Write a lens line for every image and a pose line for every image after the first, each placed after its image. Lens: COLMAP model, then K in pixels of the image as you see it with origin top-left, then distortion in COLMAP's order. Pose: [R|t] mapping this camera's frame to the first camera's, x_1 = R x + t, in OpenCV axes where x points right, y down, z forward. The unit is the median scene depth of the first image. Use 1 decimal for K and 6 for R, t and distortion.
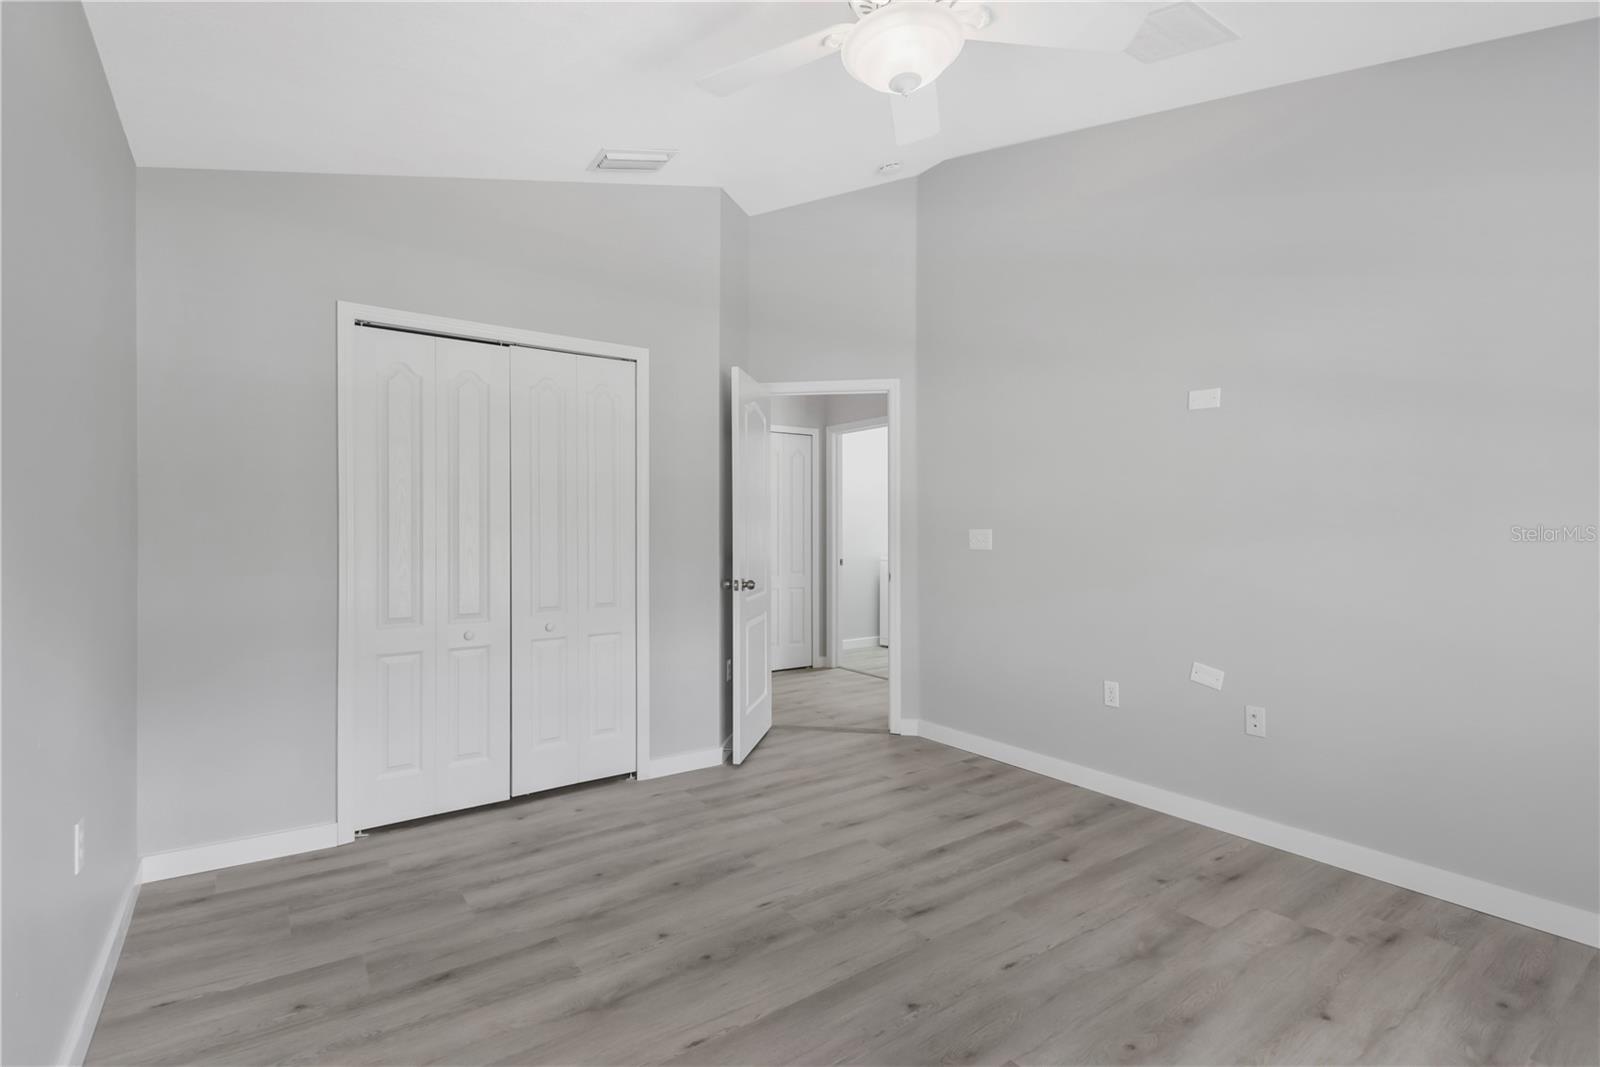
lens RADIAL K [[740.5, 0, 794.6], [0, 740.5, 535.8], [0, 0, 1]] dist [0.002886, -0.001421]
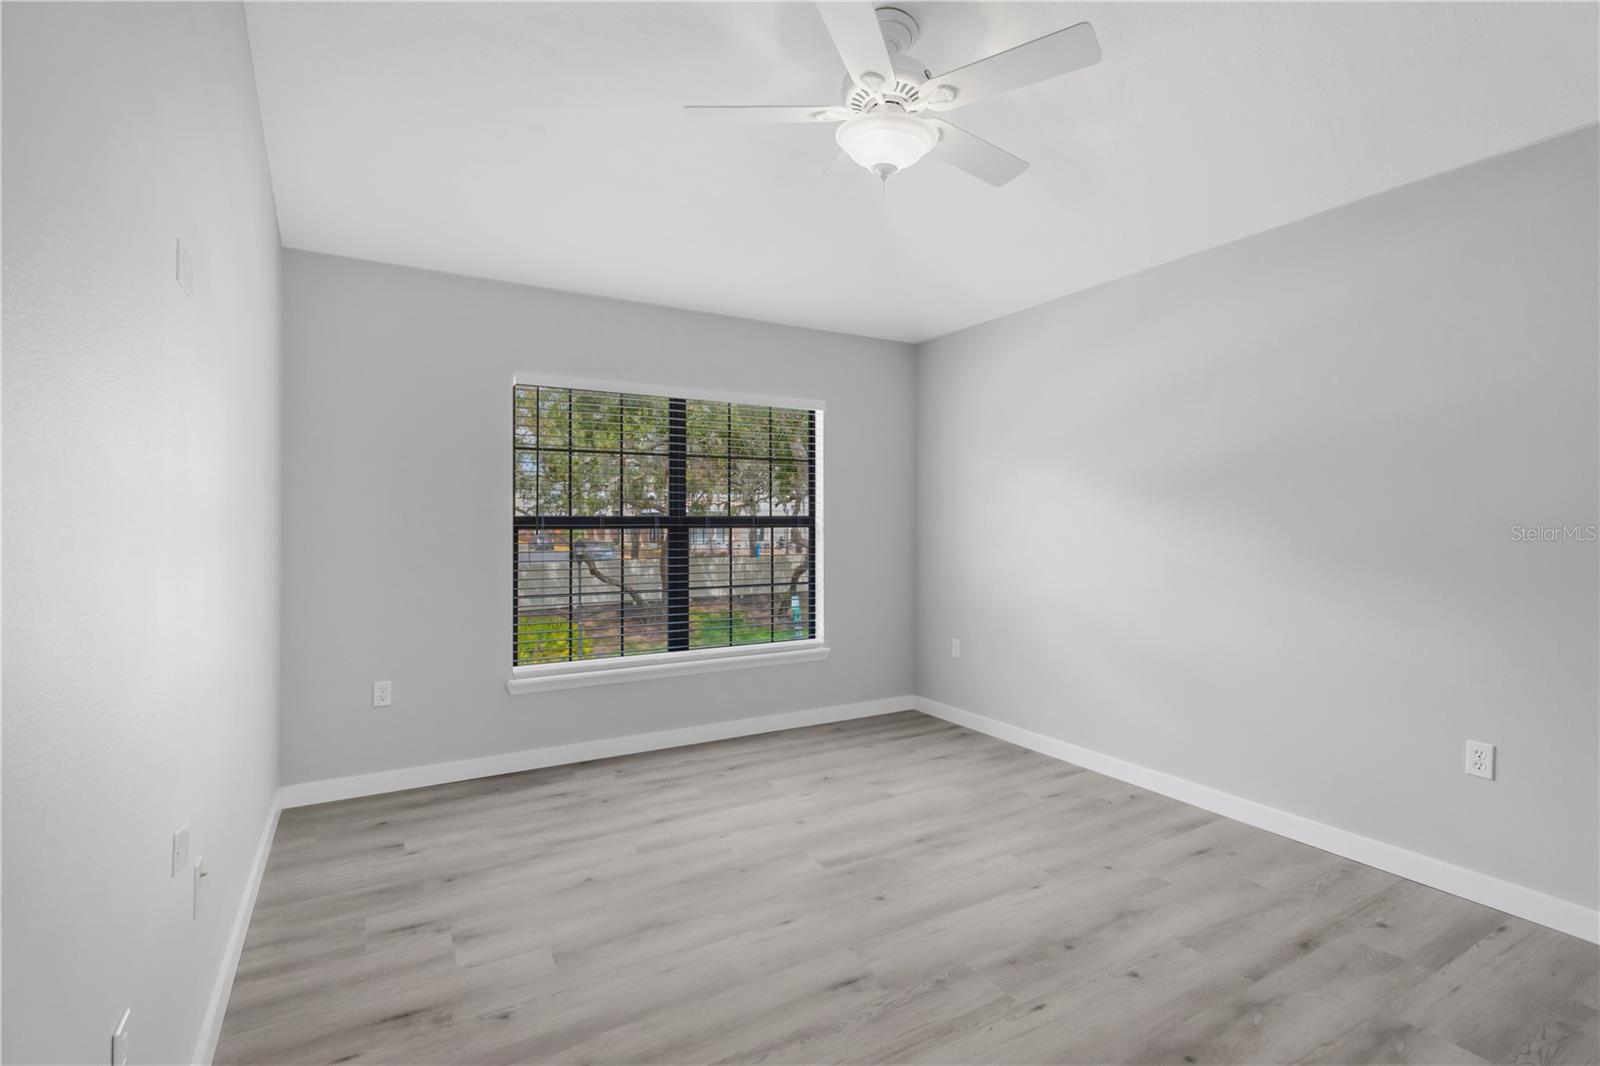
lens RADIAL K [[752.0, 0, 801.1], [0, 752.0, 531.6], [0, 0, 1]] dist [0.012100, -0.000873]
pose [[-0.996599, -0.001554, 0.082393, 0.162791], [0.000122, 0.999793, 0.020340, -0.035724], [-0.082407, 0.020281, -0.996392, 1.992954]]
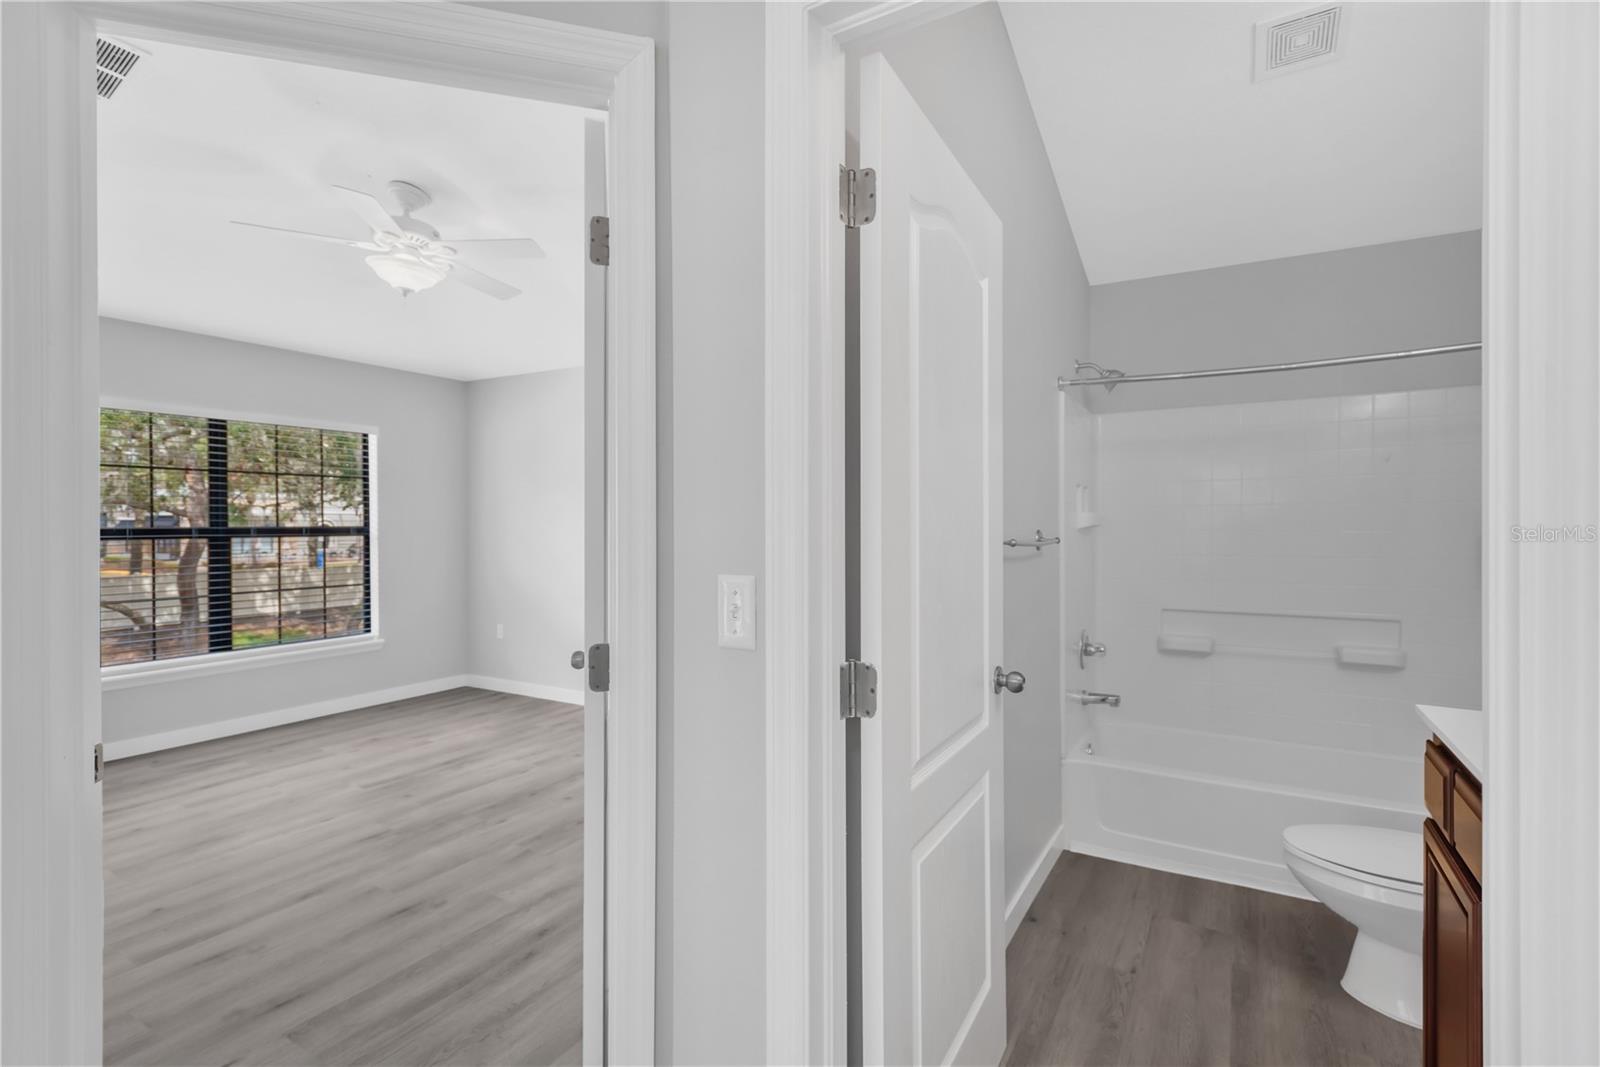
lens RADIAL K [[747.1, 0, 800.8], [0, 747.1, 530.5], [0, 0, 1]] dist [0.028561, -0.010453]
pose [[-0.910861, 0.006814, -0.412658, 0.028572], [0.000336, 0.999876, 0.015769, -0.061111], [0.412714, 0.014225, -0.910750, 2.699248]]
